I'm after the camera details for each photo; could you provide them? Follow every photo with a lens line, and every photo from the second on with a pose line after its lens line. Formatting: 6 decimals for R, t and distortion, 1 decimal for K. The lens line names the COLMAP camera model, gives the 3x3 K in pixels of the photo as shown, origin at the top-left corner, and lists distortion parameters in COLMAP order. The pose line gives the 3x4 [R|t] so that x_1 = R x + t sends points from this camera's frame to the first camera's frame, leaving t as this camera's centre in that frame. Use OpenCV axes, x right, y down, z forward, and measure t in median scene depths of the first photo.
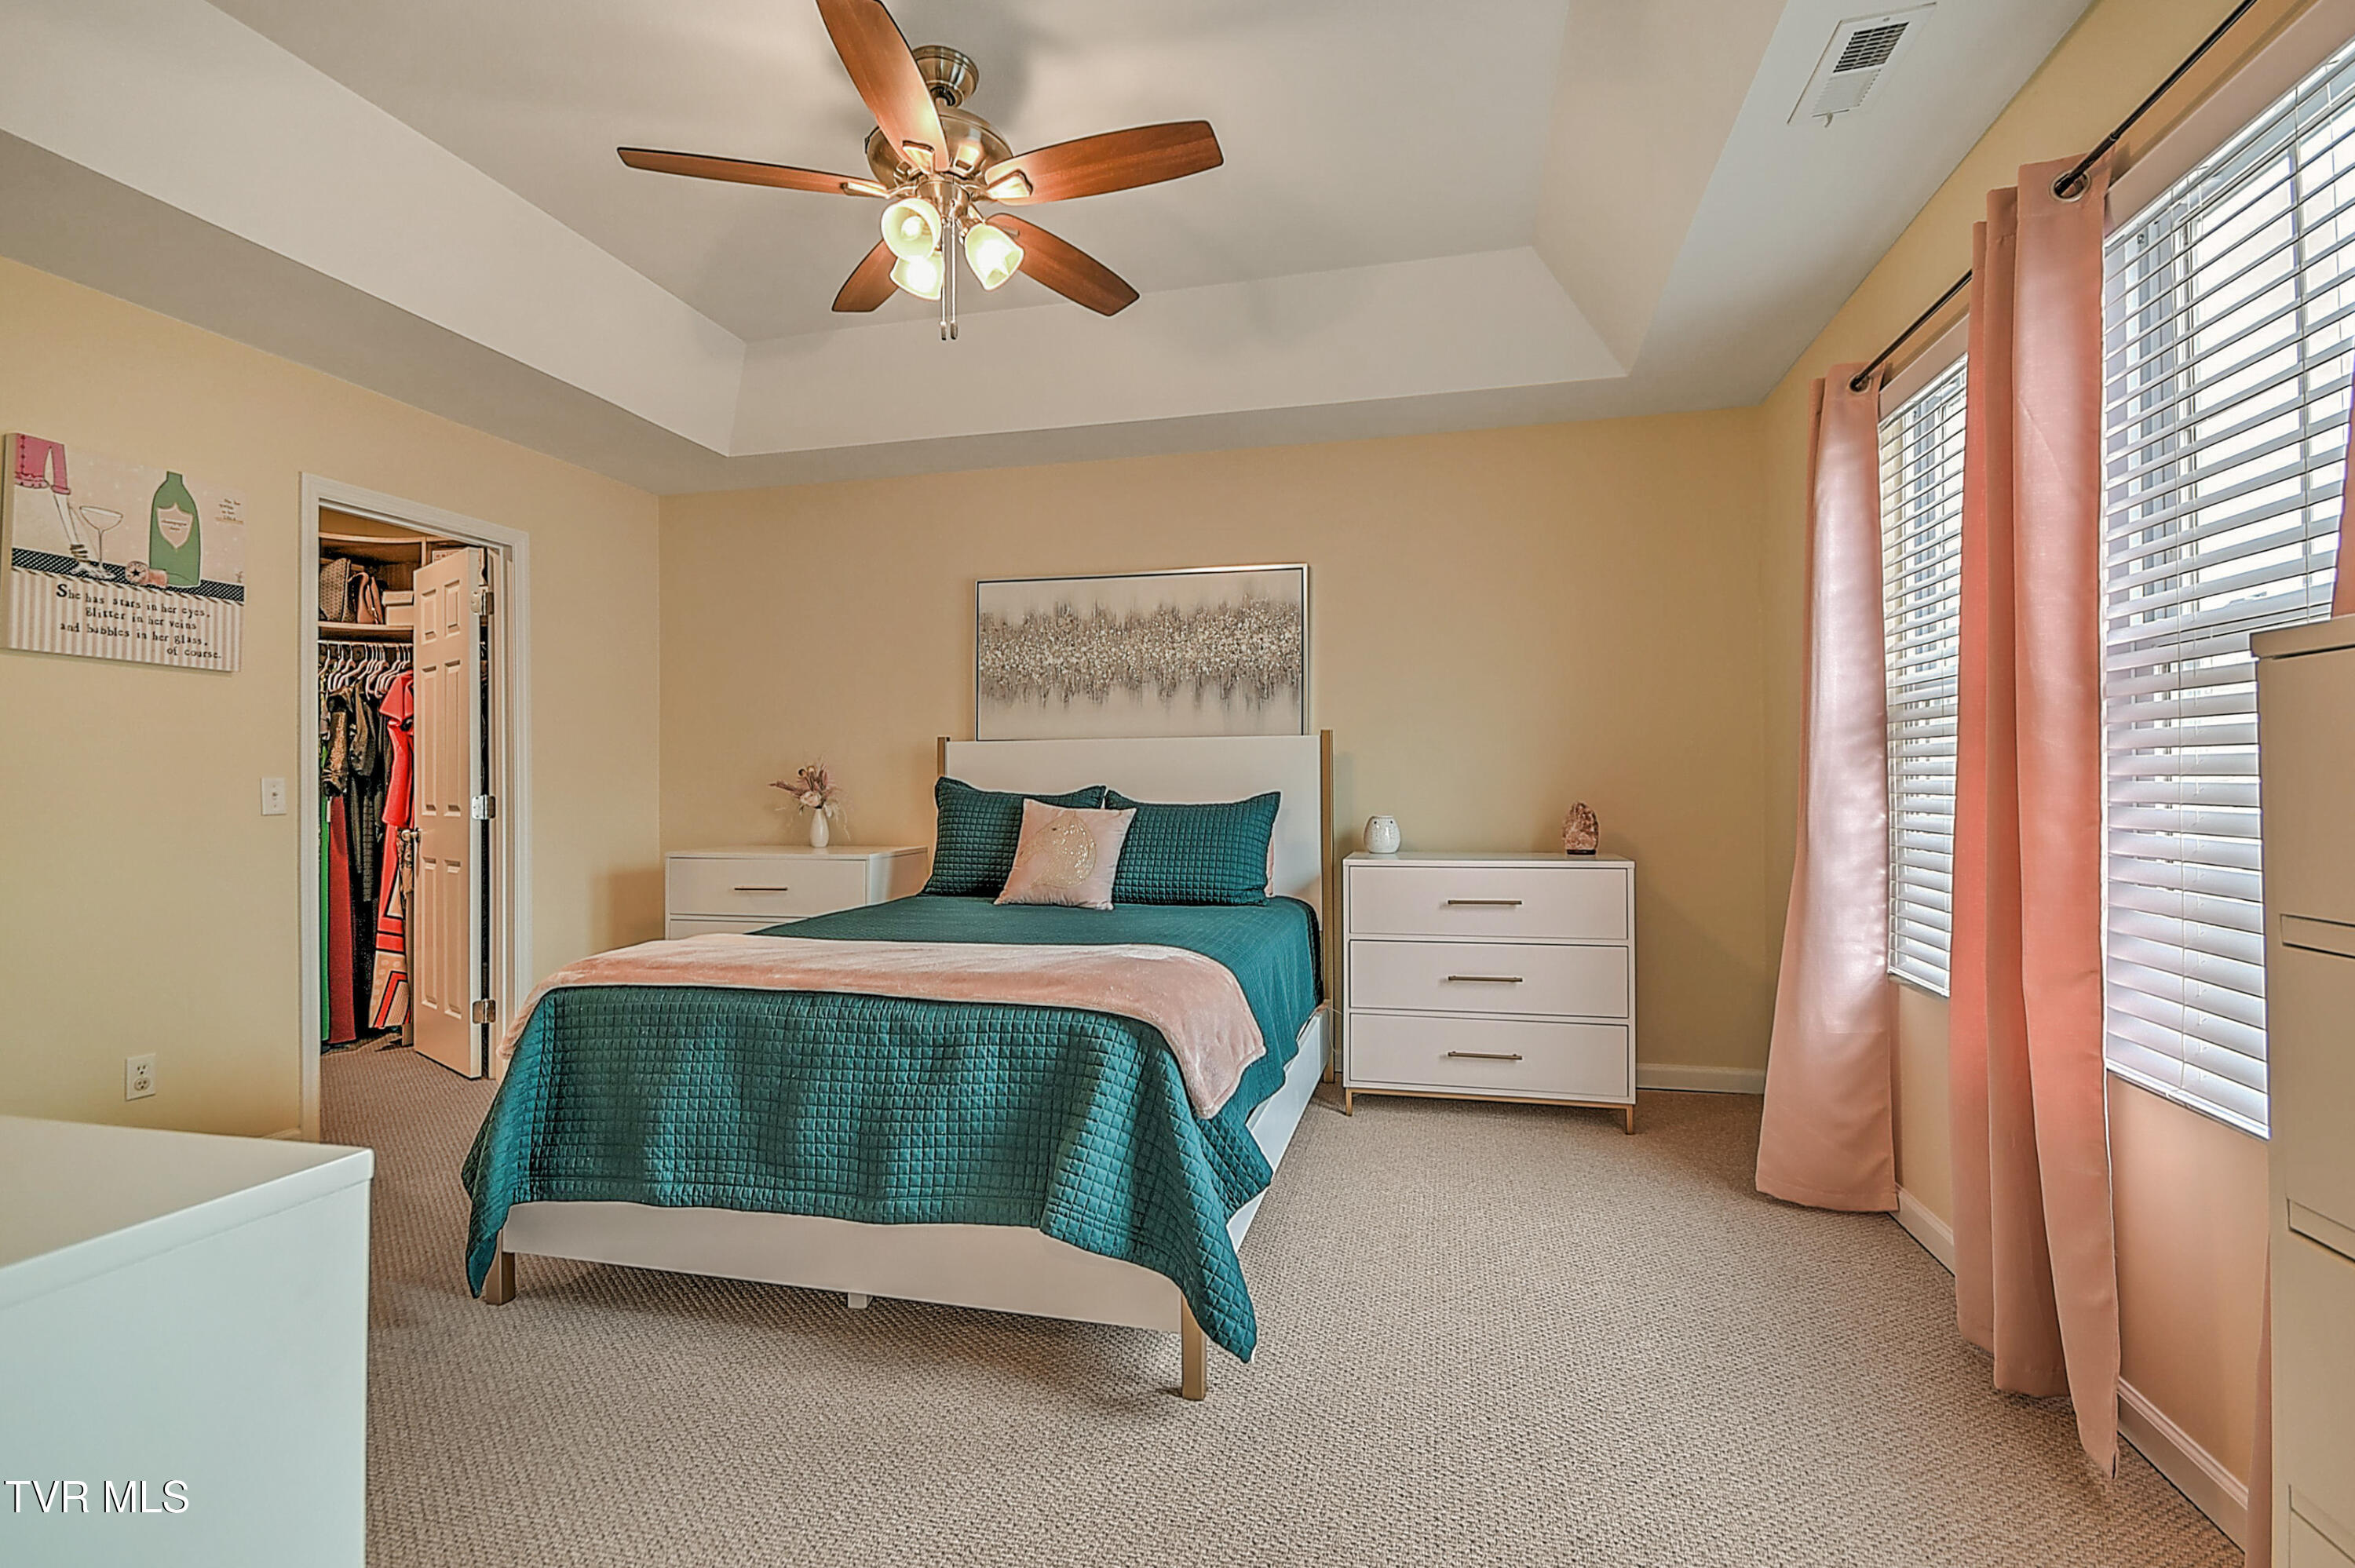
lens RADIAL K [[1063.0, 0, 1178.8], [0, 1063.0, 782.4], [0, 0, 1]] dist [0.020790, -0.008034]
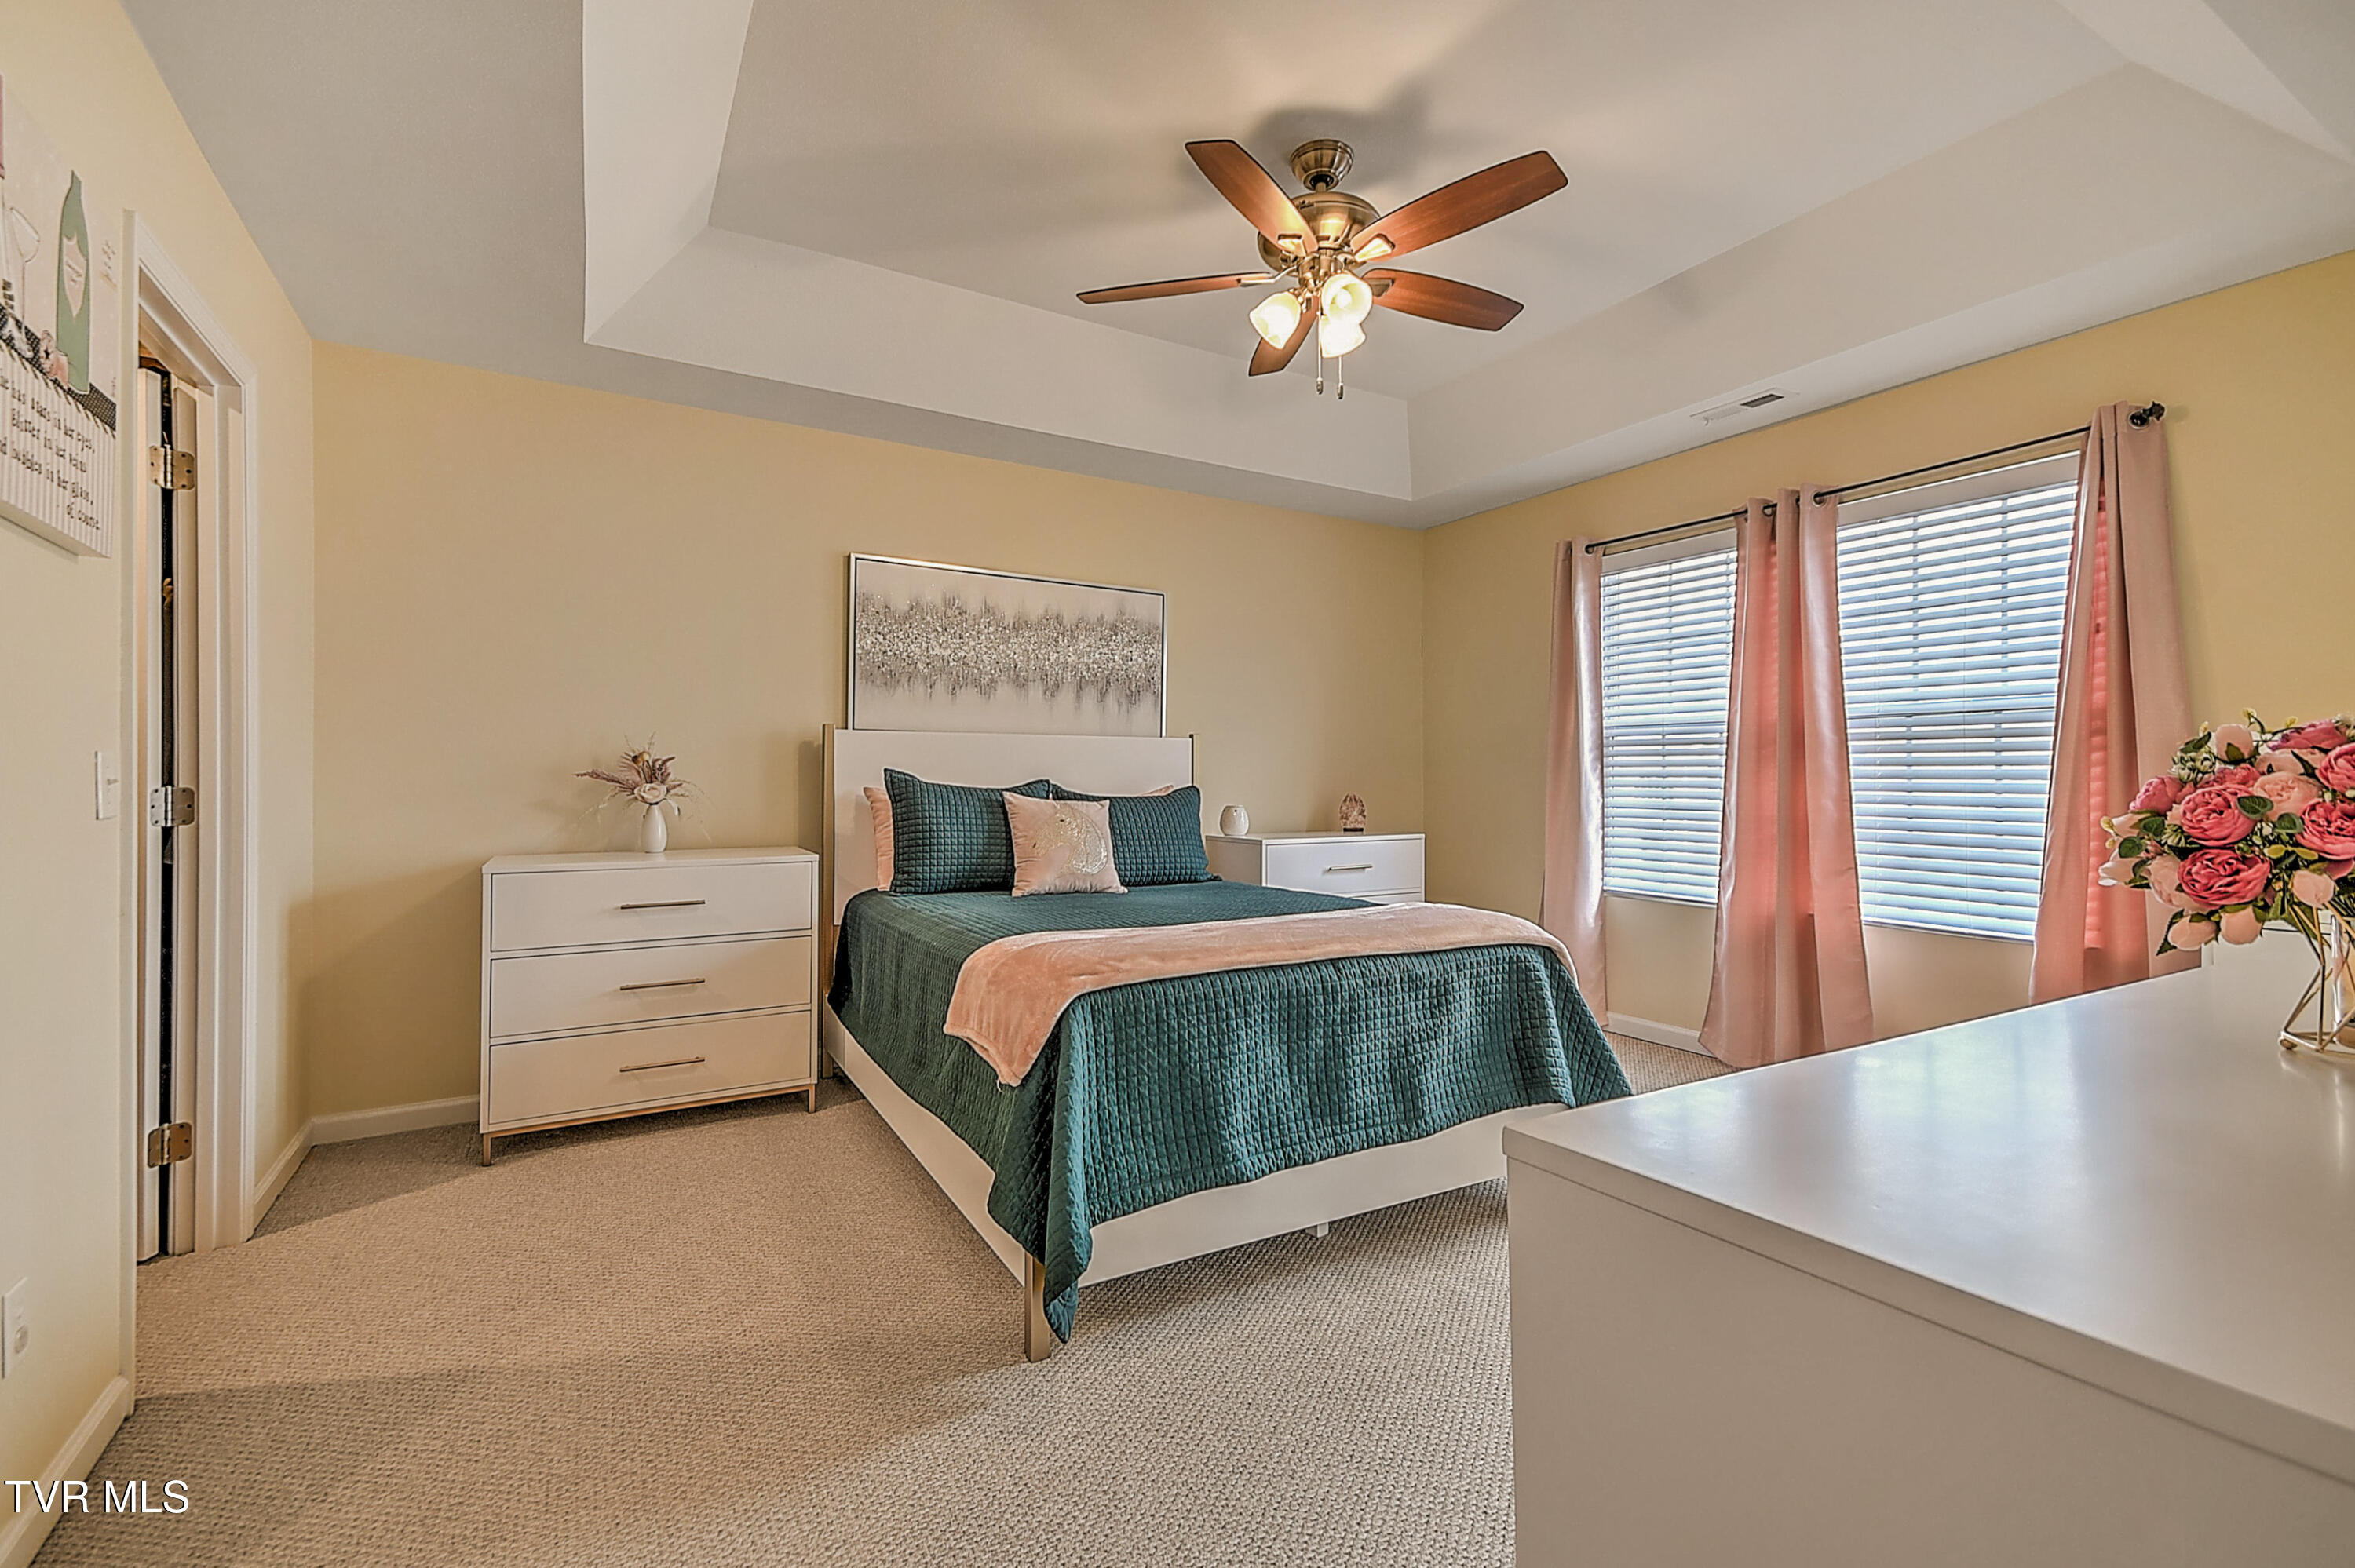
lens RADIAL K [[1063.0, 0, 1114.6], [0, 1063.0, 782.2], [0, 0, 1]] dist [0.020790, -0.008034]
pose [[0.713508, 0.006734, 0.700614, -0.733703], [-0.006441, 0.999975, -0.003052, 0.008362], [-0.700617, -0.002335, 0.713534, 0.202280]]
